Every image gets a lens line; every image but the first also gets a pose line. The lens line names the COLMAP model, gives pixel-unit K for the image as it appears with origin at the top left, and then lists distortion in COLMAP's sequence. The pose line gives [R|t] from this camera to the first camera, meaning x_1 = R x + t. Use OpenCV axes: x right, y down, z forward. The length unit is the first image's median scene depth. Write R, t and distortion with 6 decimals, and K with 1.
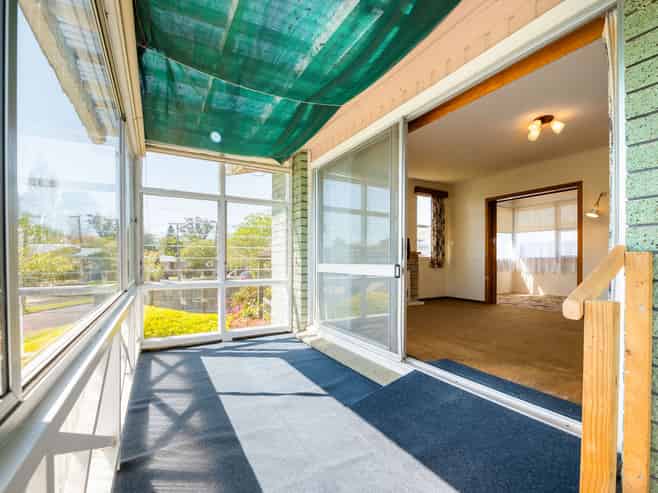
lens RADIAL K [[310.8, 0, 329.3], [0, 310.8, 249.2], [0, 0, 1]] dist [-0.000808, -0.000055]
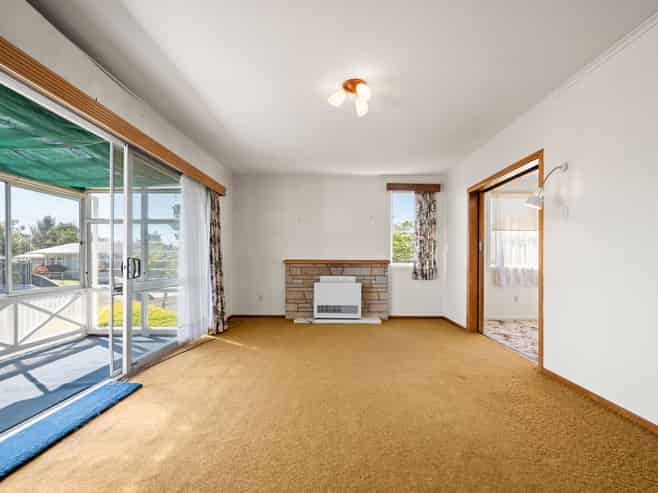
lens RADIAL K [[303.8, 0, 329.1], [0, 303.8, 247.9], [0, 0, 1]] dist [0.000182, -0.000123]
pose [[0.860647, -0.019499, -0.508829, 0.591569], [0.016347, 0.999810, -0.010665, -0.019988], [0.508940, 0.000861, 0.860802, 0.209194]]
